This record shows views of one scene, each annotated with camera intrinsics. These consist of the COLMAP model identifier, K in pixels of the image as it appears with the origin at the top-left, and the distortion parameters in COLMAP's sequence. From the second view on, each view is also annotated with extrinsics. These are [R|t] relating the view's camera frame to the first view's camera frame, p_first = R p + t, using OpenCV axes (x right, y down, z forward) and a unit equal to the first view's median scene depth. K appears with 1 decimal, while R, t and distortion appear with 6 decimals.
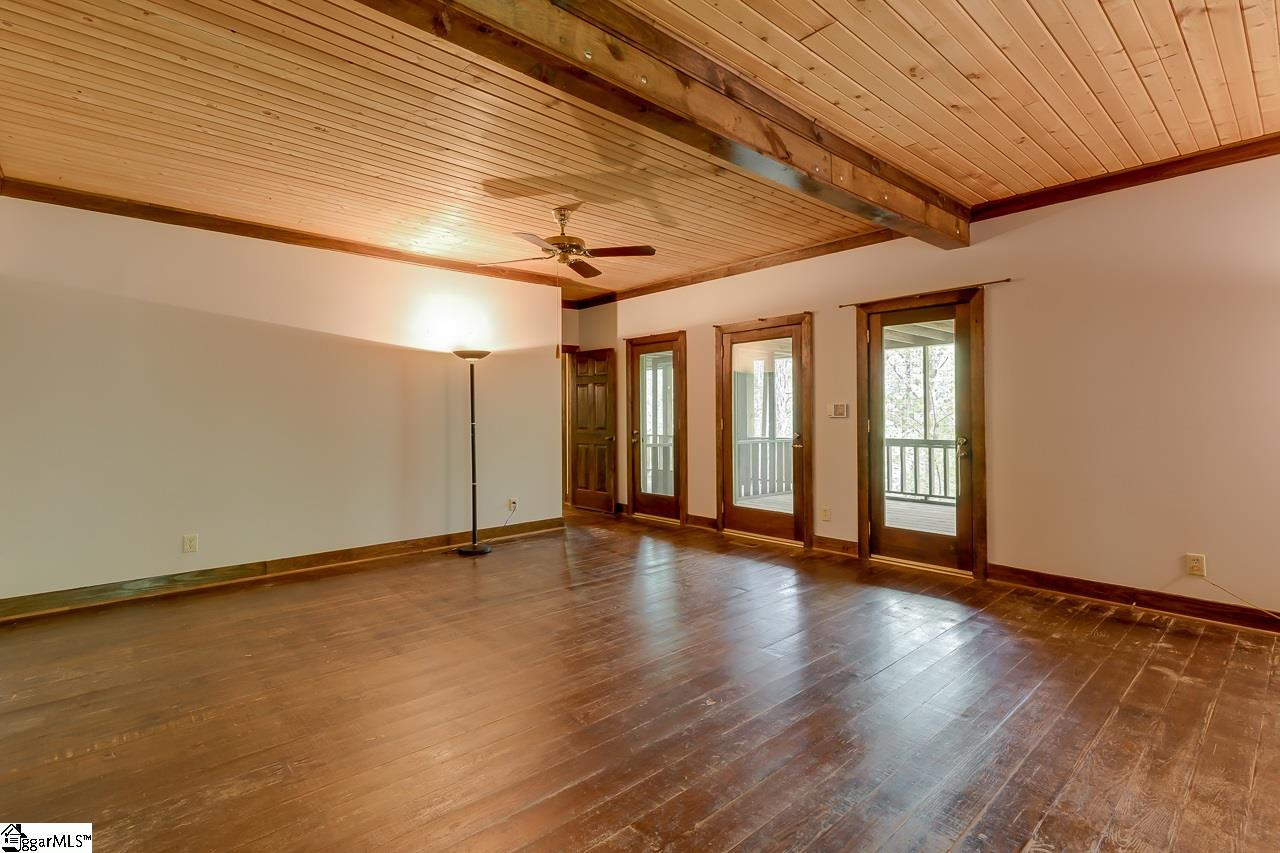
lens RADIAL K [[584.9, 0, 634.0], [0, 584.9, 415.7], [0, 0, 1]] dist [0.003083, 0.000176]
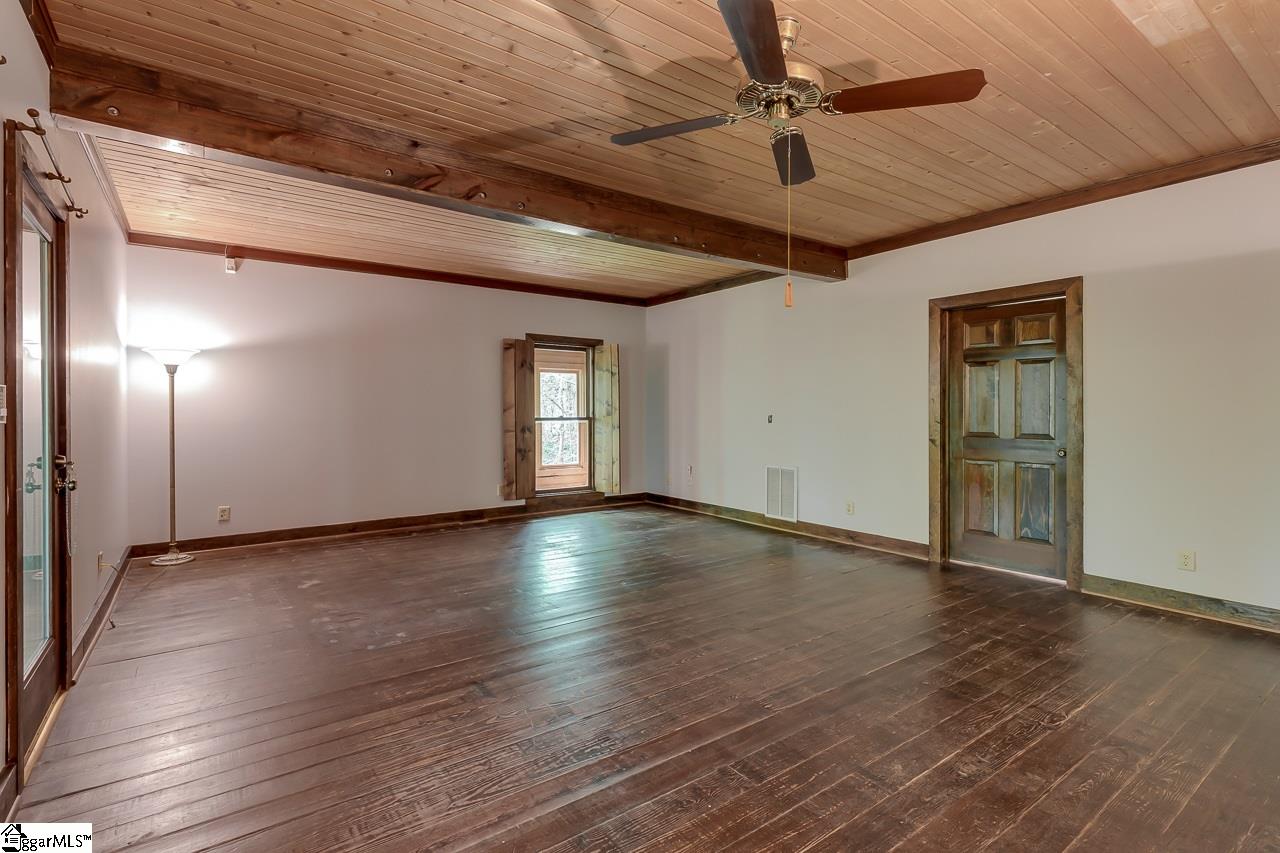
lens RADIAL K [[584.9, 0, 634.0], [0, 584.9, 415.7], [0, 0, 1]] dist [0.003083, 0.000176]
pose [[-0.993513, 0.006255, 0.113543, -0.059113], [0.006956, 0.999959, 0.005778, 0.008625], [-0.113502, 0.006531, -0.993516, 1.804239]]
